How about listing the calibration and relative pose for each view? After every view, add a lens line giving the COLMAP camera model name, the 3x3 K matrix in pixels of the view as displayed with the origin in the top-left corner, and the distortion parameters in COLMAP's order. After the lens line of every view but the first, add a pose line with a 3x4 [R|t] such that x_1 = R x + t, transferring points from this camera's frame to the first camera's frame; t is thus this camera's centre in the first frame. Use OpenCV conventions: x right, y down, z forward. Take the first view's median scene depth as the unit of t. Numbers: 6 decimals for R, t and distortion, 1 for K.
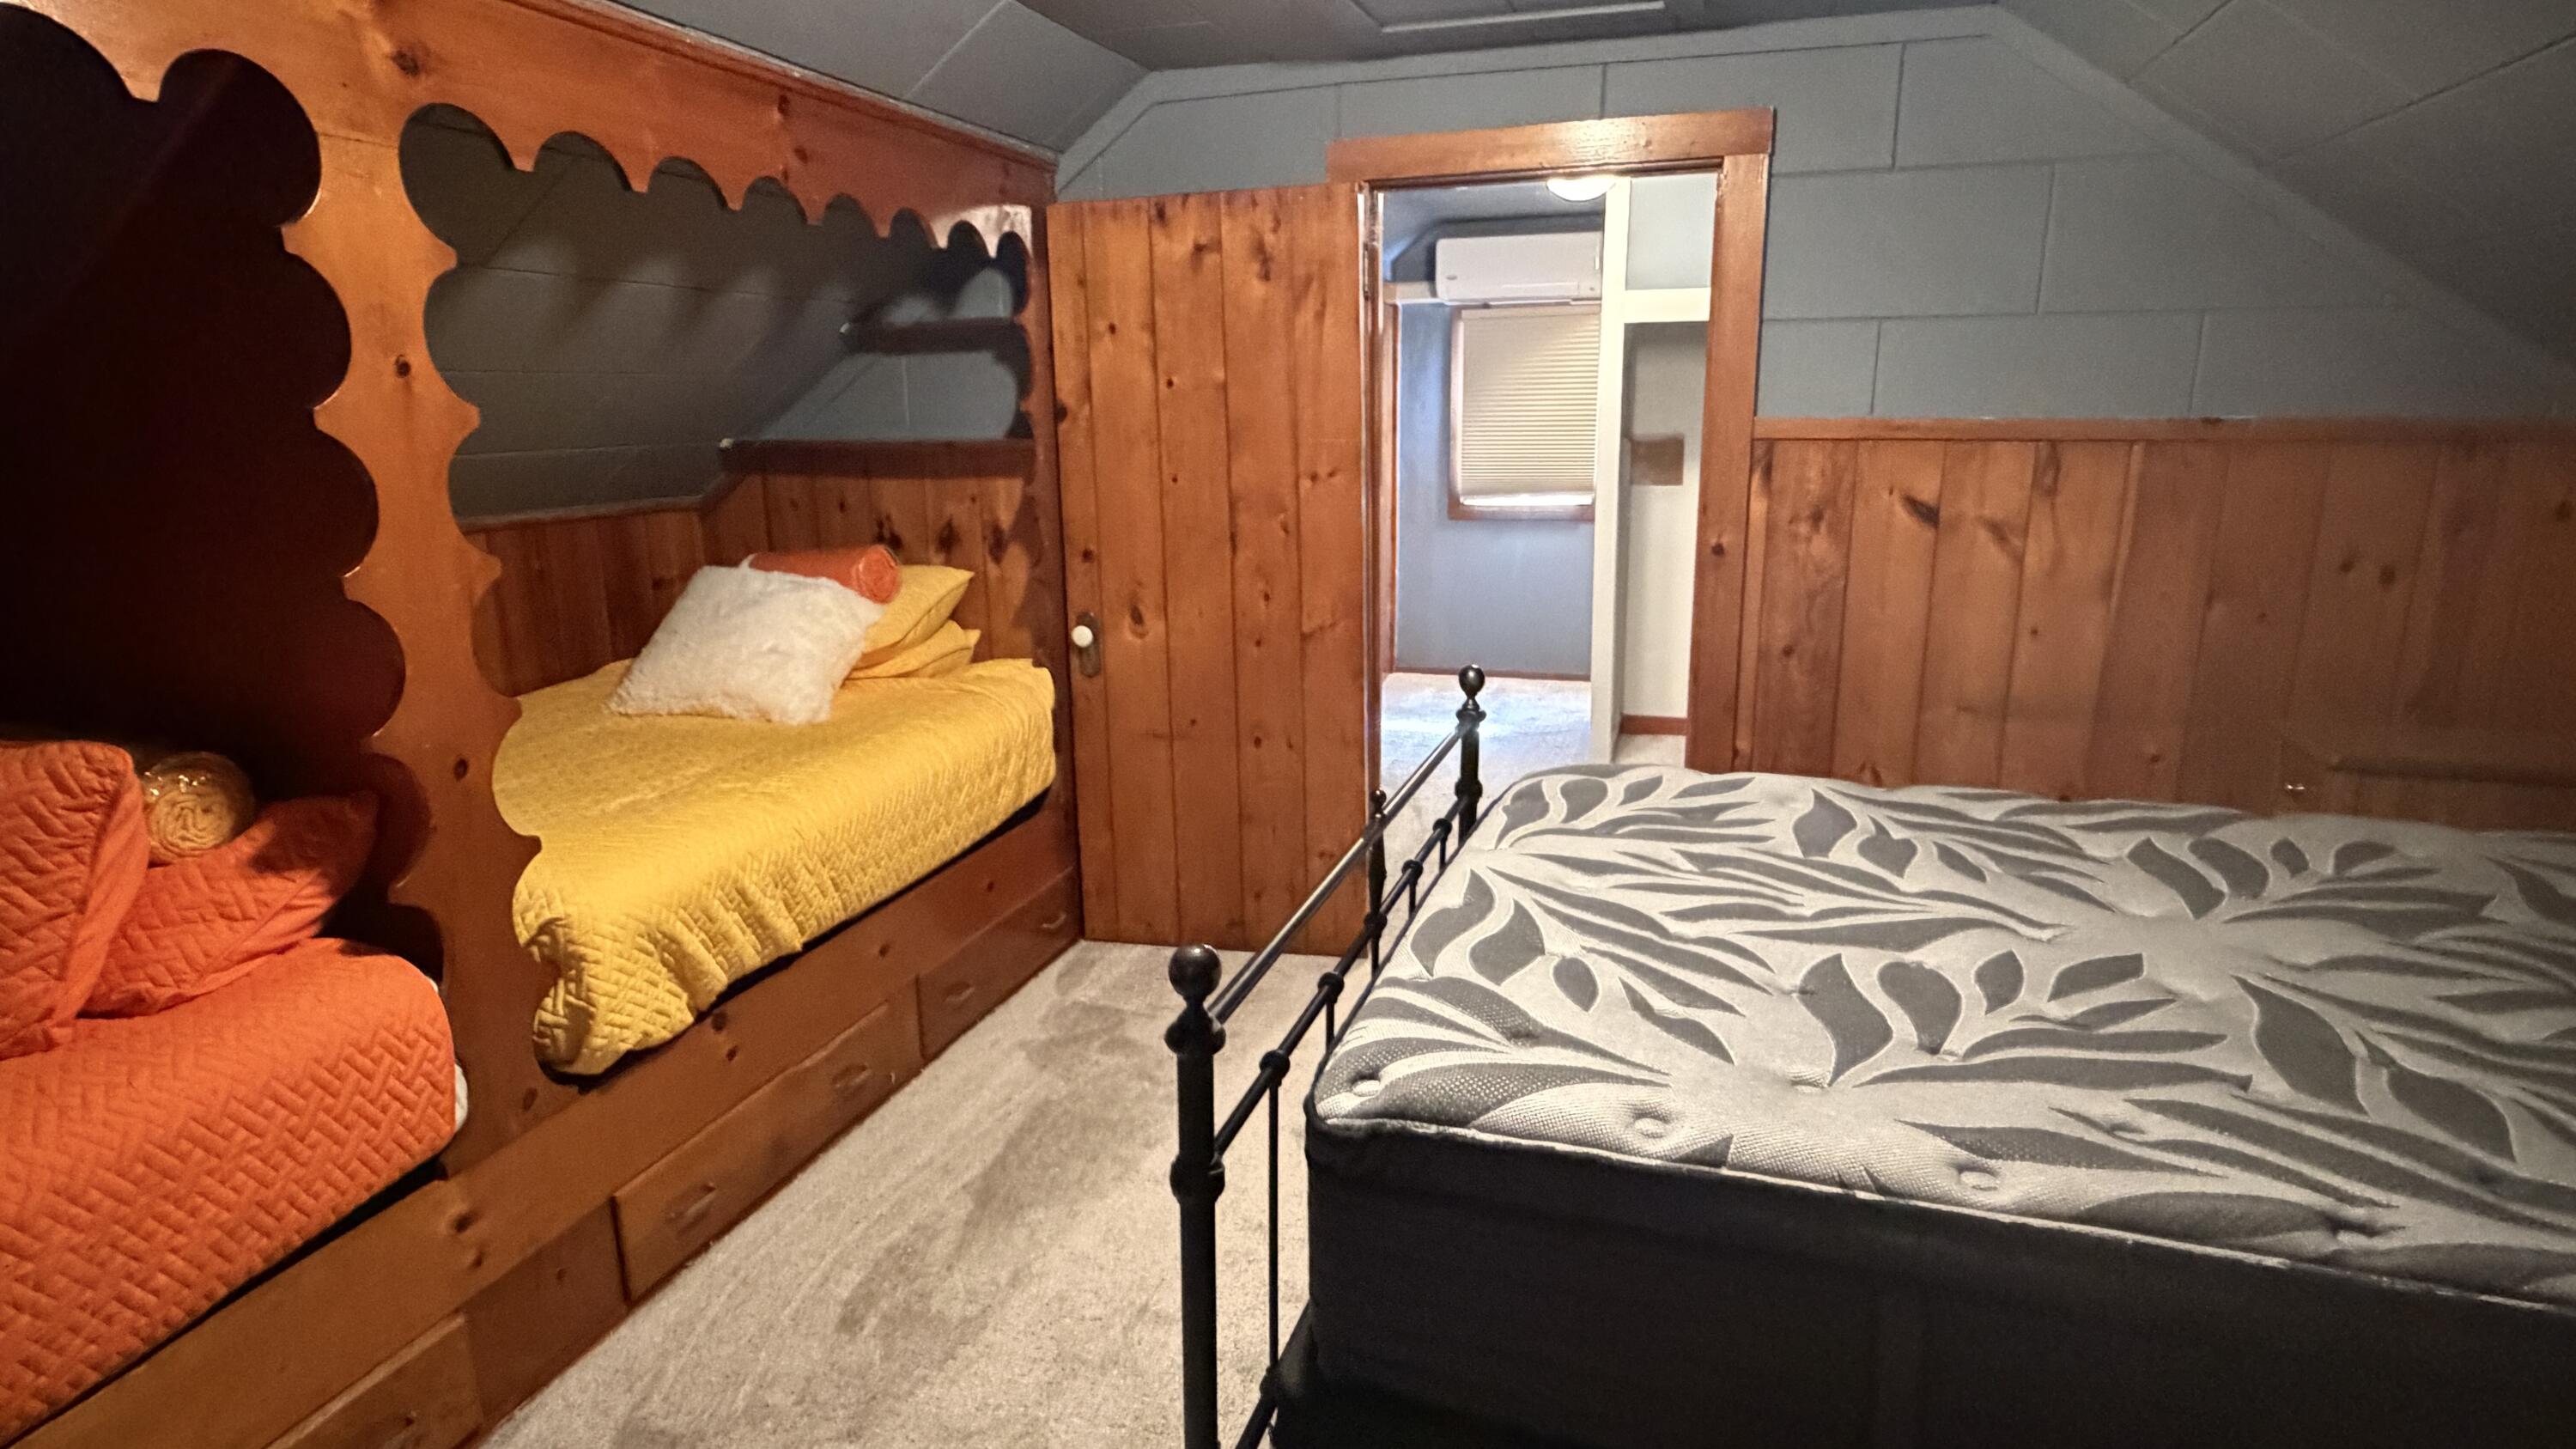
lens RADIAL K [[1420.1, 0, 1288.0], [0, 1420.1, 724.5], [0, 0, 1]] dist [0.000180, 0.000065]
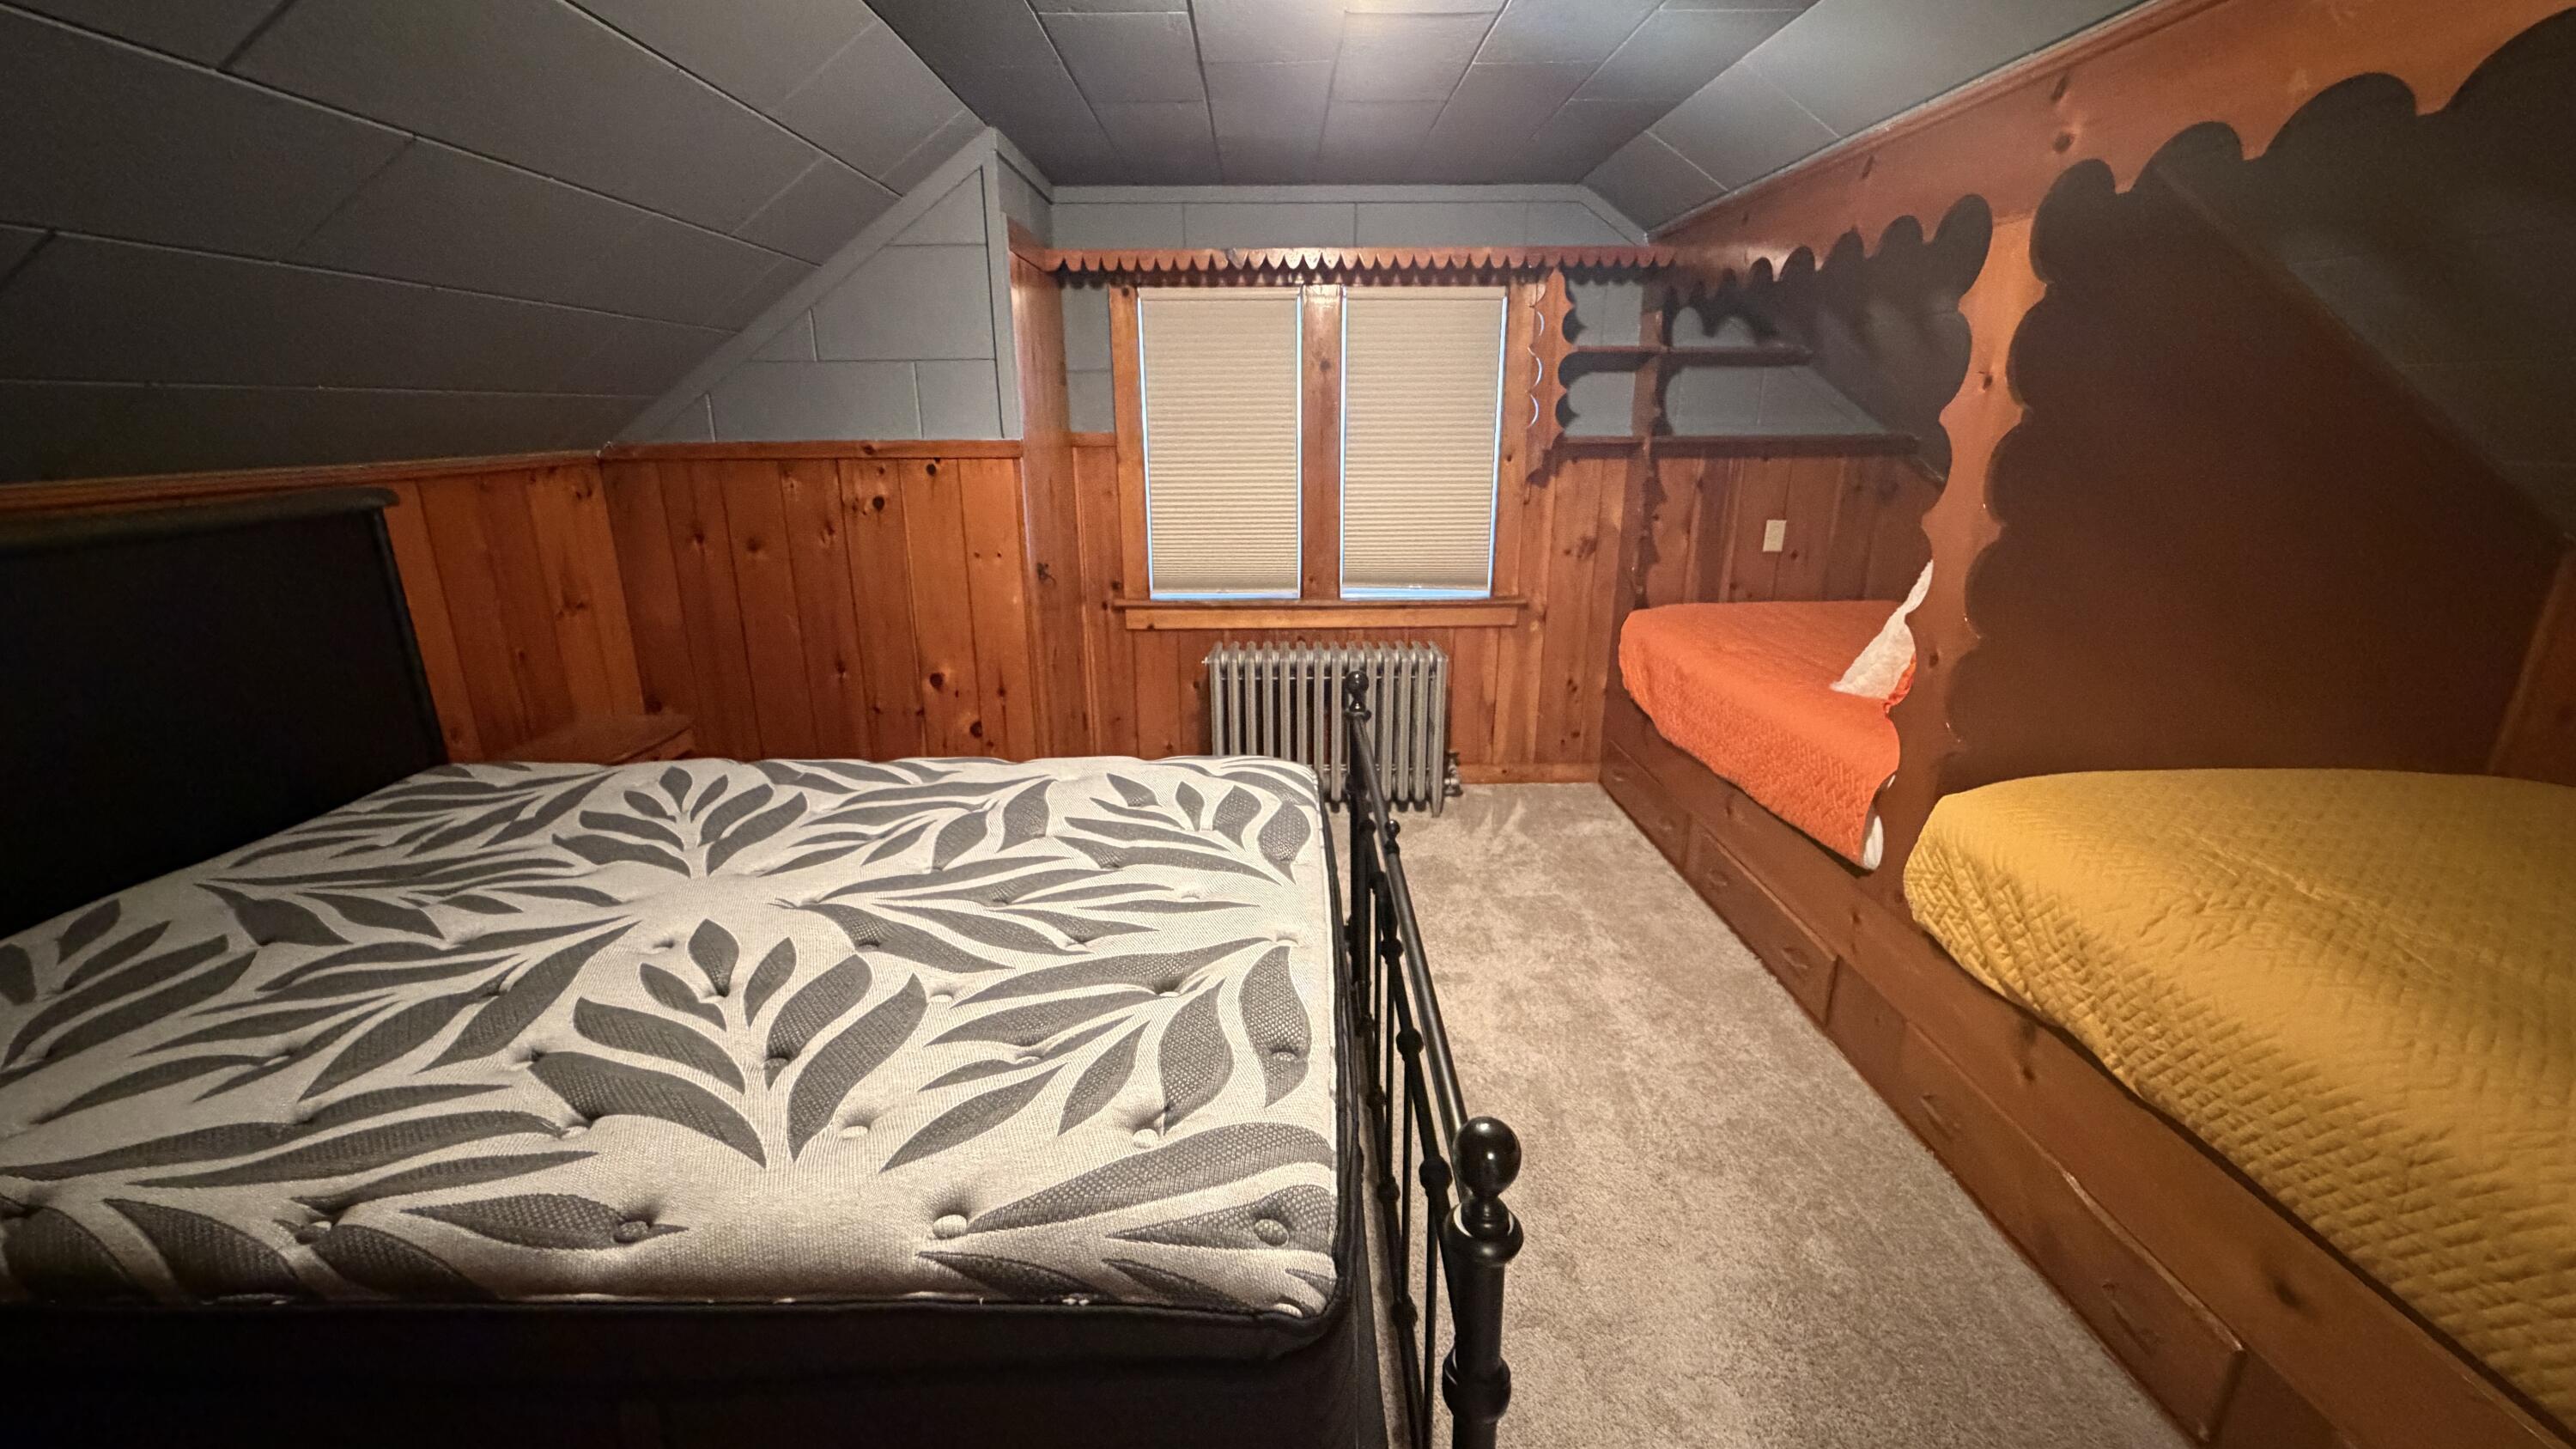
lens RADIAL K [[1022.9, 0, 1280.1], [0, 1022.9, 726.3], [0, 0, 1]] dist [0.000404, -0.000030]
pose [[-0.952752, 0.108776, -0.283604, 0.388235], [-0.047363, 0.869057, 0.492439, -0.419524], [0.300034, 0.482604, -0.822844, 1.783853]]
